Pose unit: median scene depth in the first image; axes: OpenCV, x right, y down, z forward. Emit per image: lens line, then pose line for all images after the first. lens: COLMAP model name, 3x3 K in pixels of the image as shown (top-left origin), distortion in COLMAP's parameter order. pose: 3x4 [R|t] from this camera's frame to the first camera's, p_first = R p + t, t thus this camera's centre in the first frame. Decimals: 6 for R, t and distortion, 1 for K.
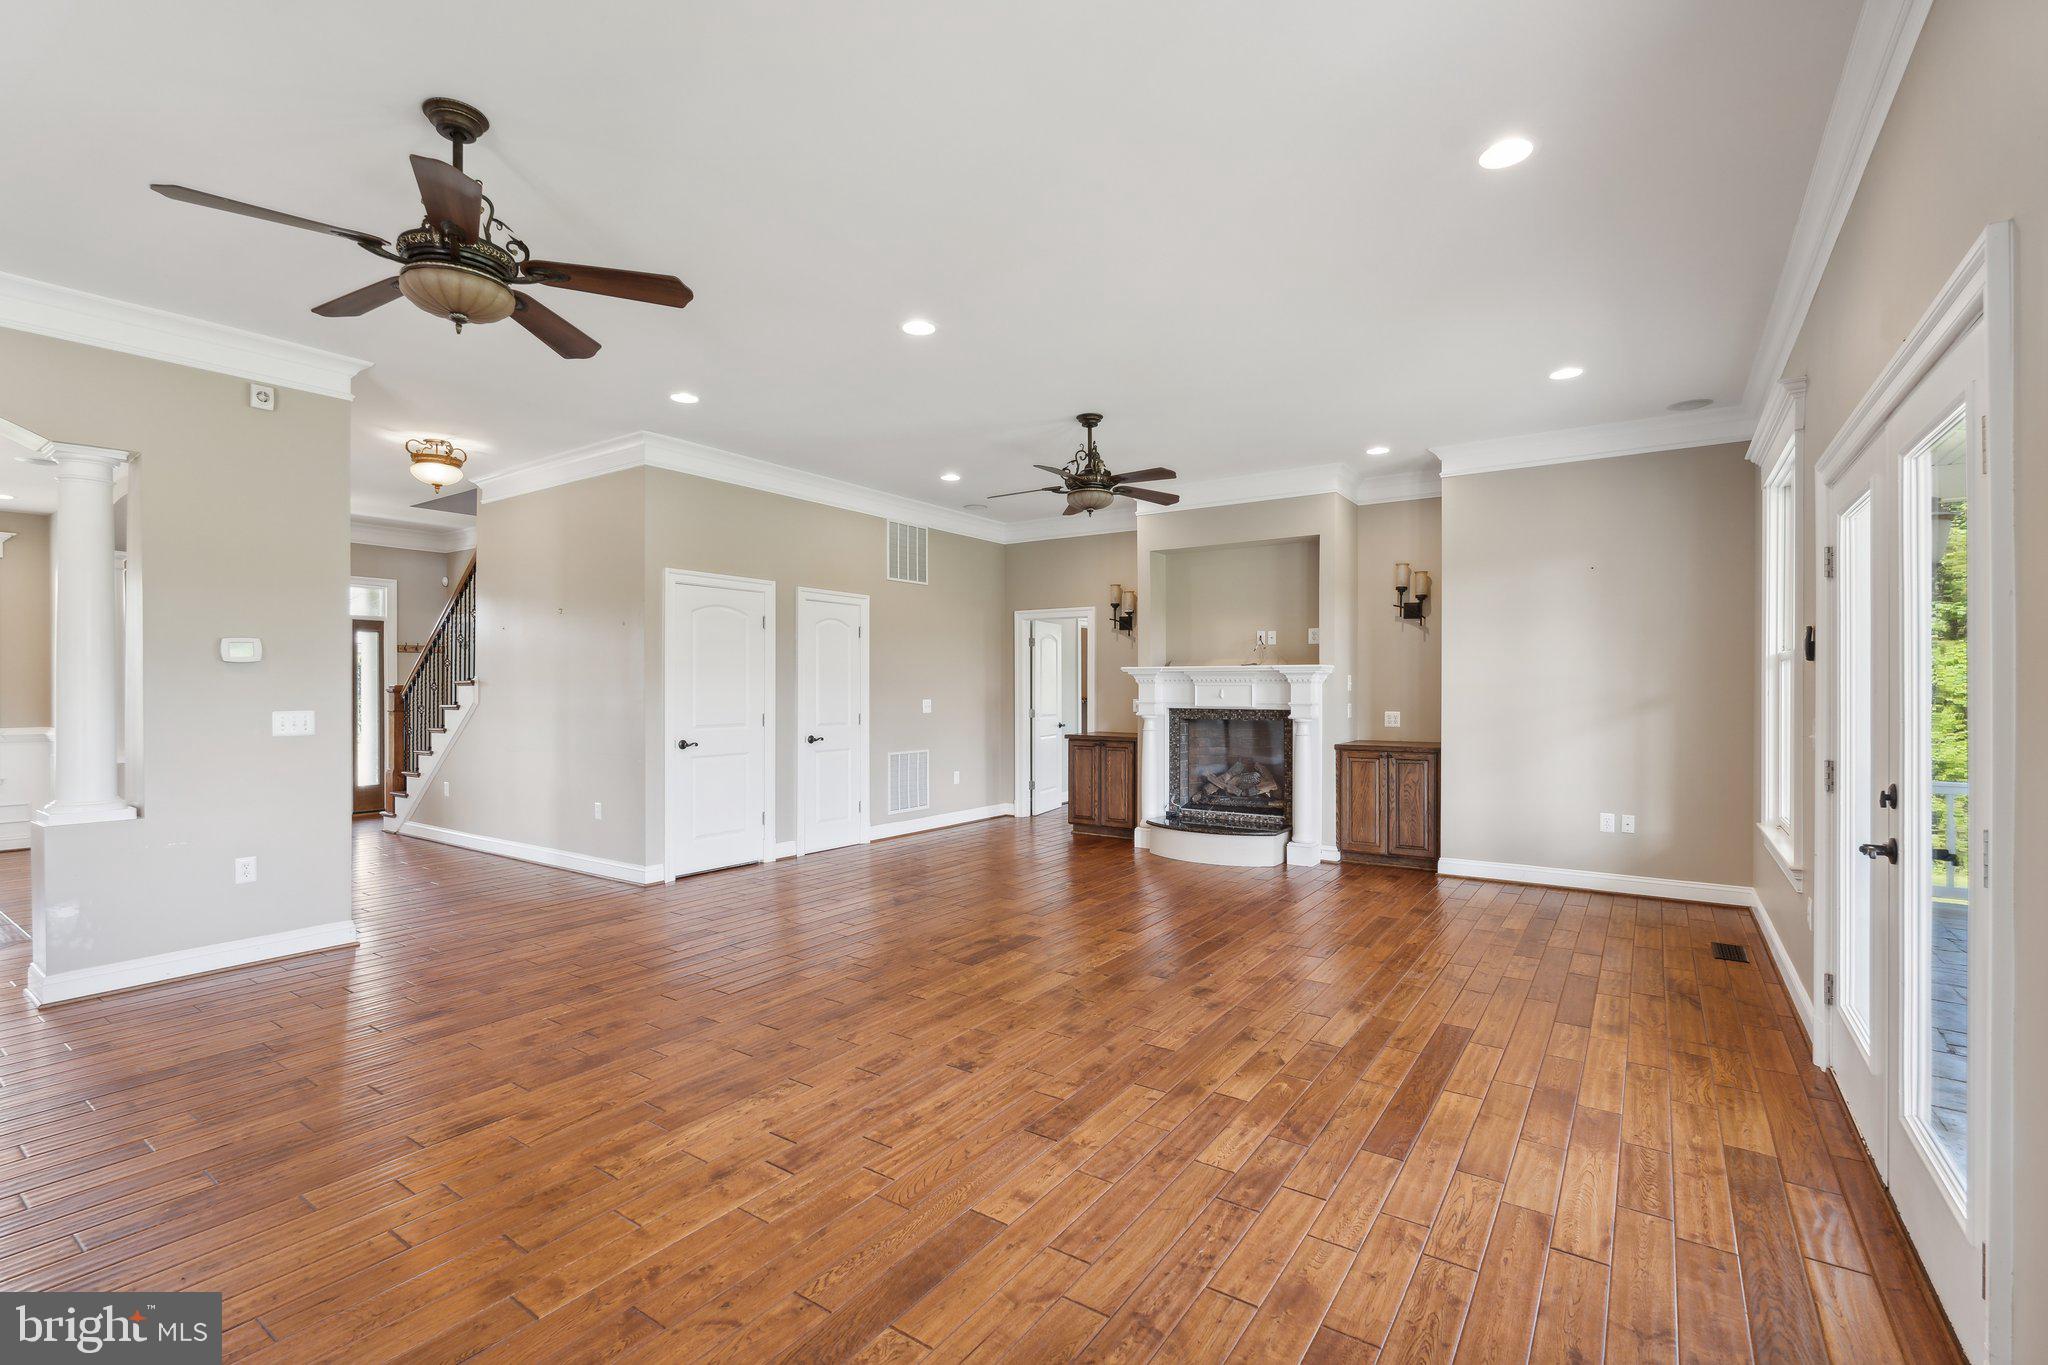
lens RADIAL K [[912.2, 0, 1025.6], [0, 912.2, 685.9], [0, 0, 1]] dist [-0.000798, -0.000001]
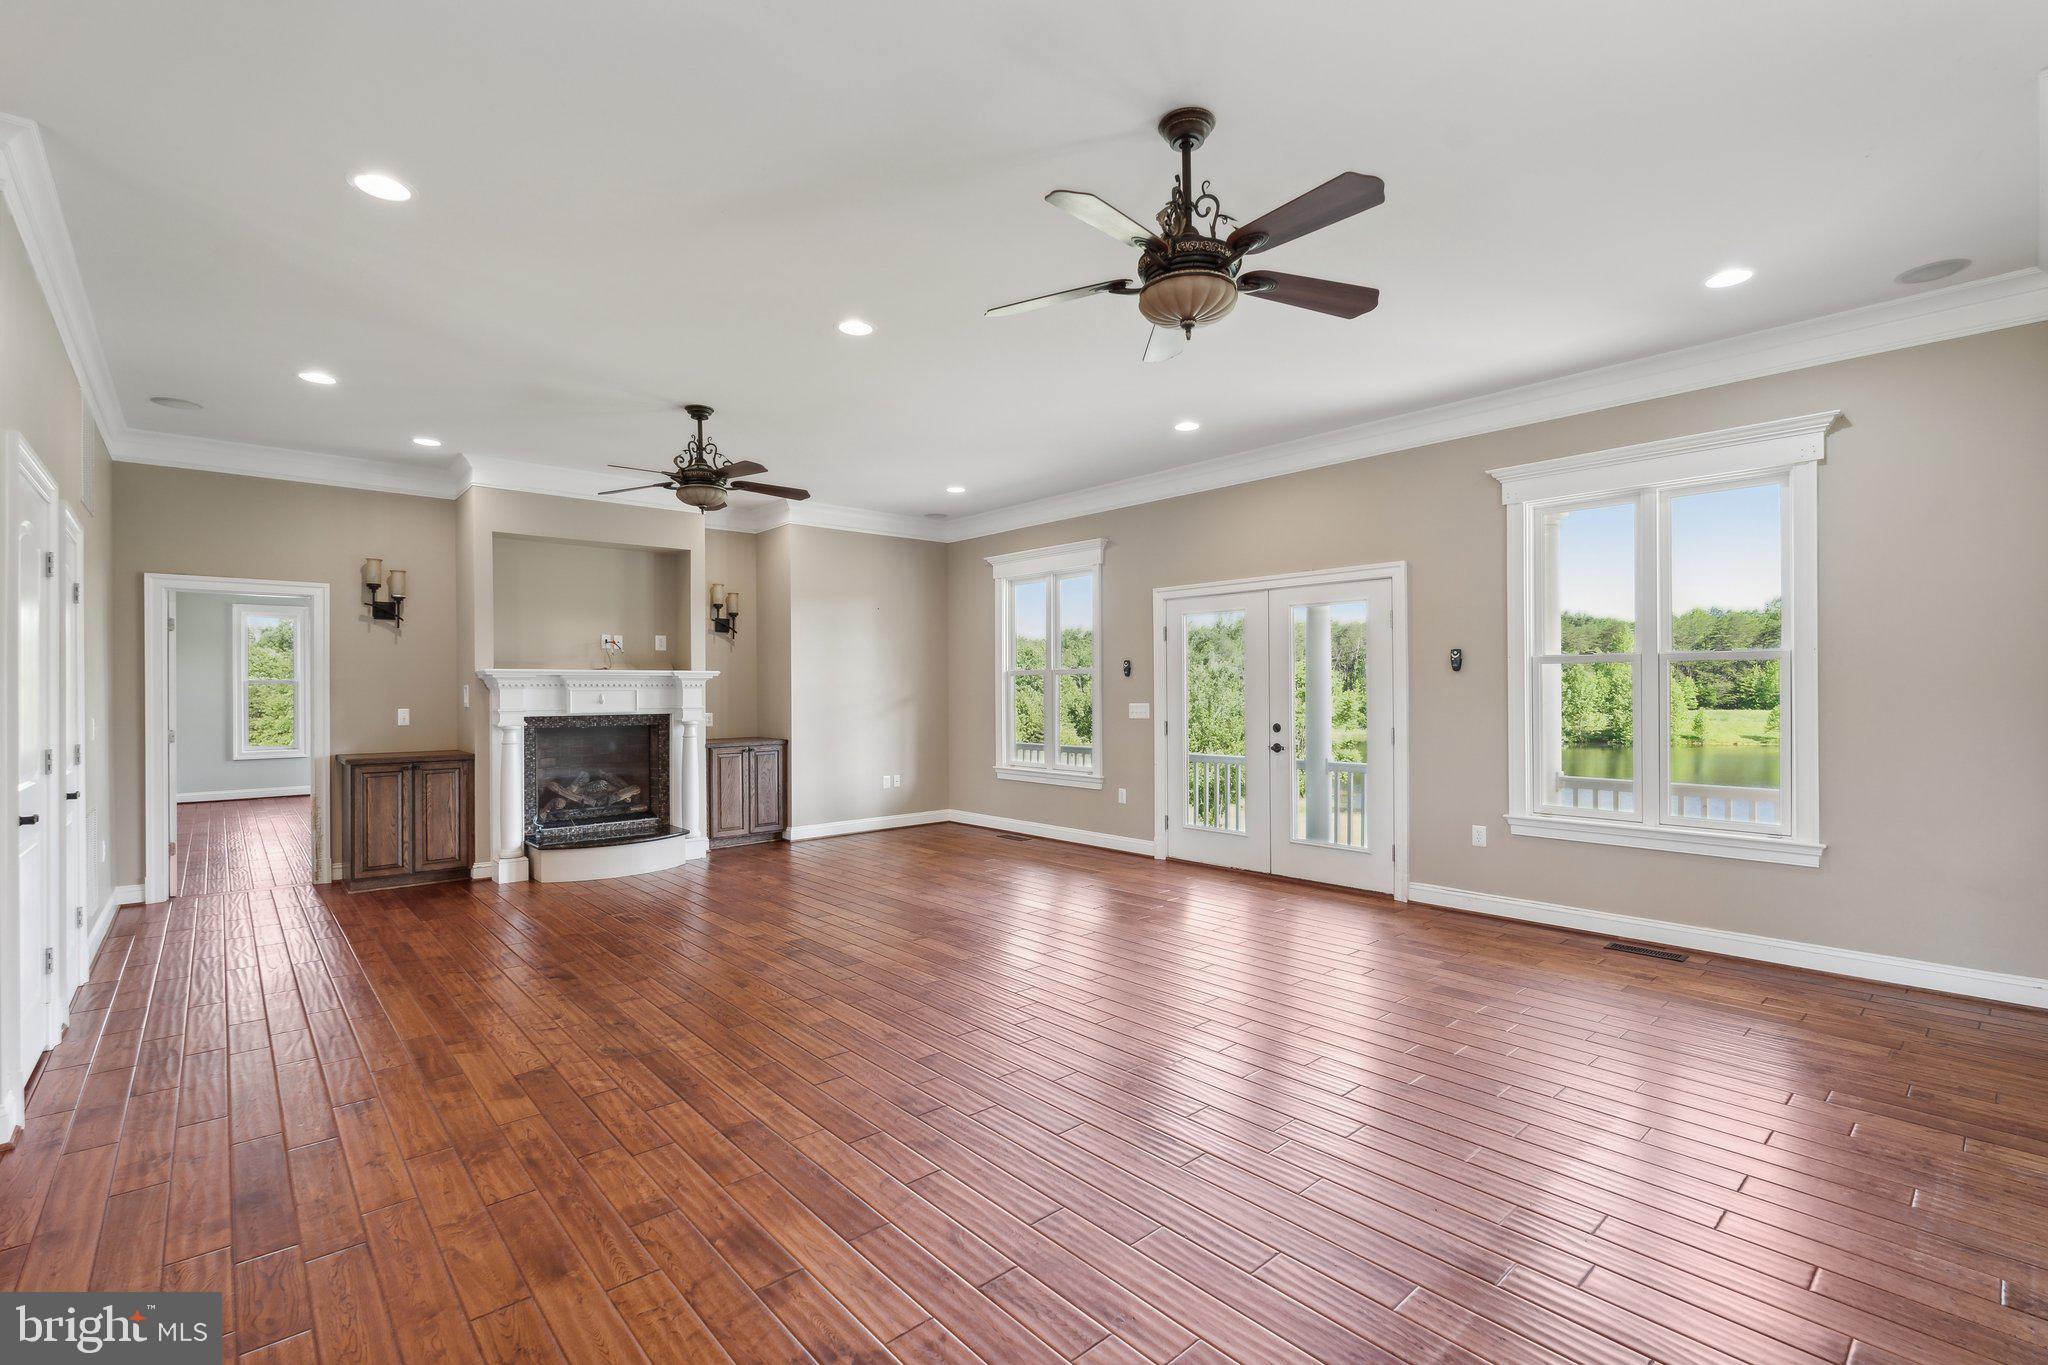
lens RADIAL K [[912.2, 0, 1025.6], [0, 912.2, 685.9], [0, 0, 1]] dist [-0.000798, -0.000001]
pose [[0.237022, 0.002205, 0.971502, -0.617478], [0.005013, 0.999981, -0.003493, 0.000143], [-0.971491, 0.005698, 0.237007, 0.351819]]
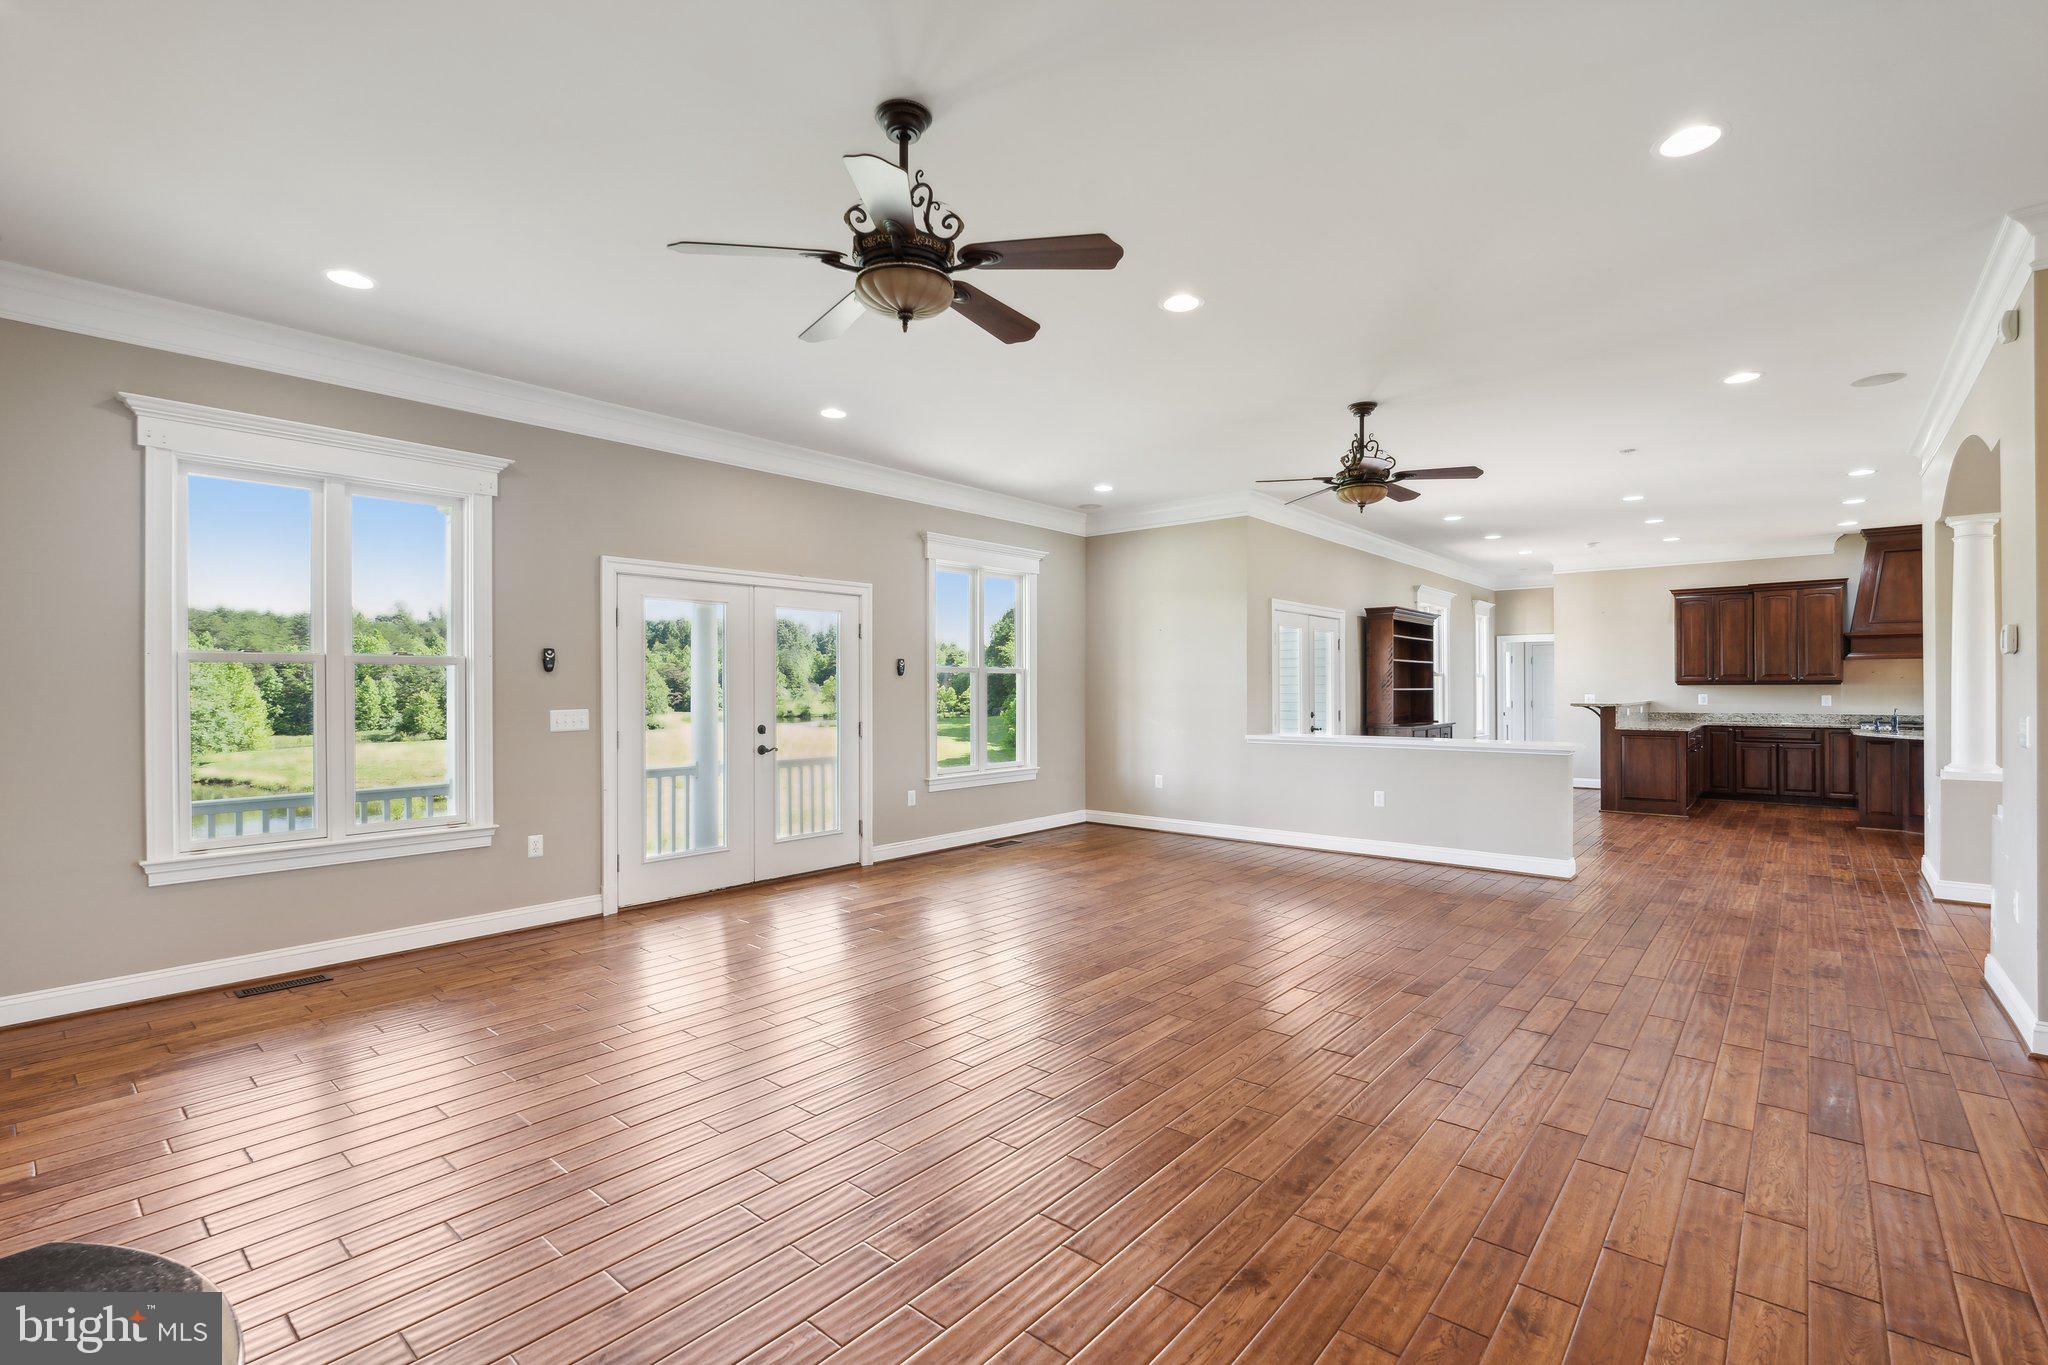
lens RADIAL K [[950.6, 0, 1030.7], [0, 950.6, 688.6], [0, 0, 1]] dist [0.012336, -0.000001]
pose [[-0.996480, 0.002924, 0.083775, -0.023428], [0.003000, 0.999995, 0.000783, 0.000565], [-0.083772, 0.001032, -0.996484, 1.206054]]
